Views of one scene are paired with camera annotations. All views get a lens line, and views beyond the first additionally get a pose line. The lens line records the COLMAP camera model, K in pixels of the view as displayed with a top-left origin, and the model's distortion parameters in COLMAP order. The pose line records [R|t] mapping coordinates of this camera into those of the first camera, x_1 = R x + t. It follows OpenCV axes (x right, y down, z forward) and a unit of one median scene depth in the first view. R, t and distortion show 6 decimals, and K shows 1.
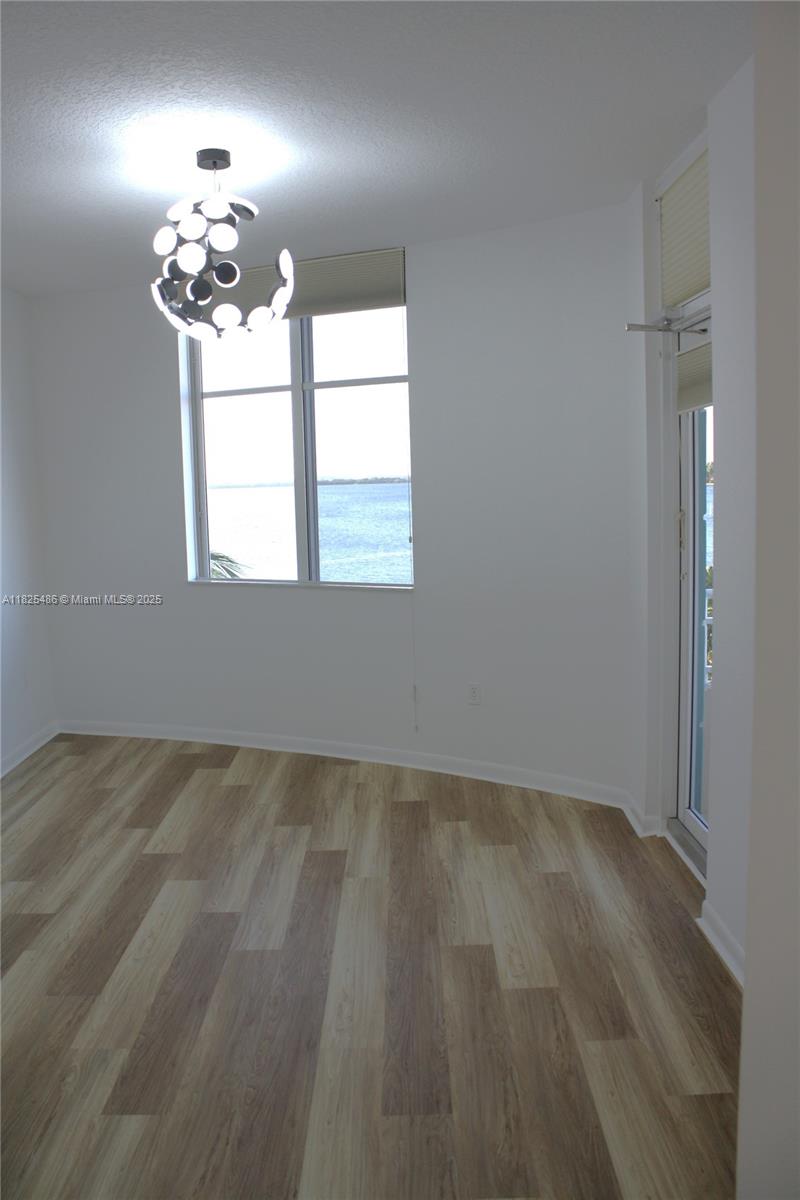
lens RADIAL K [[1010.9, 0, 394.1], [0, 1010.9, 594.5], [0, 0, 1]] dist [-0.096689, 0.044899]
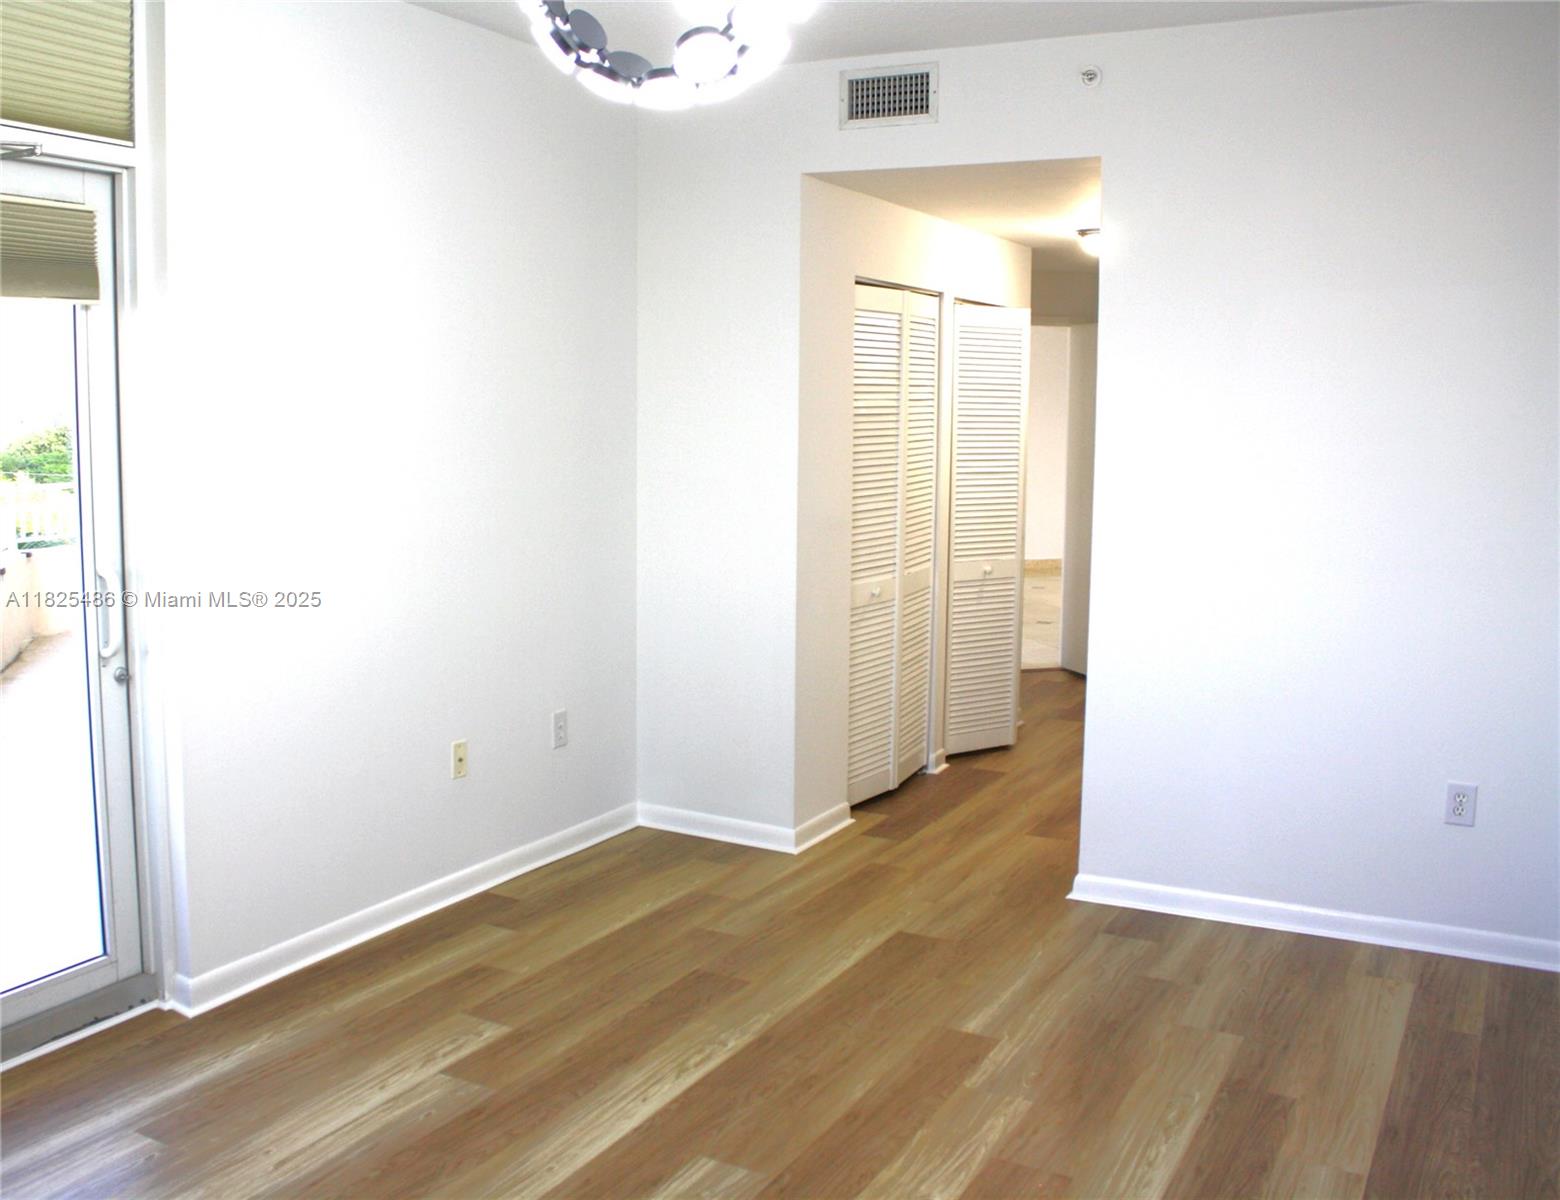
lens RADIAL K [[1473.4, 0, 774.3], [0, 1473.4, 598.5], [0, 0, 1]] dist [-0.101846, 0.000000]
pose [[-0.892972, -0.034437, 0.448793, -0.399088], [0.071343, 0.973636, 0.216663, -0.123889], [-0.444423, 0.225492, -0.866973, 1.231288]]
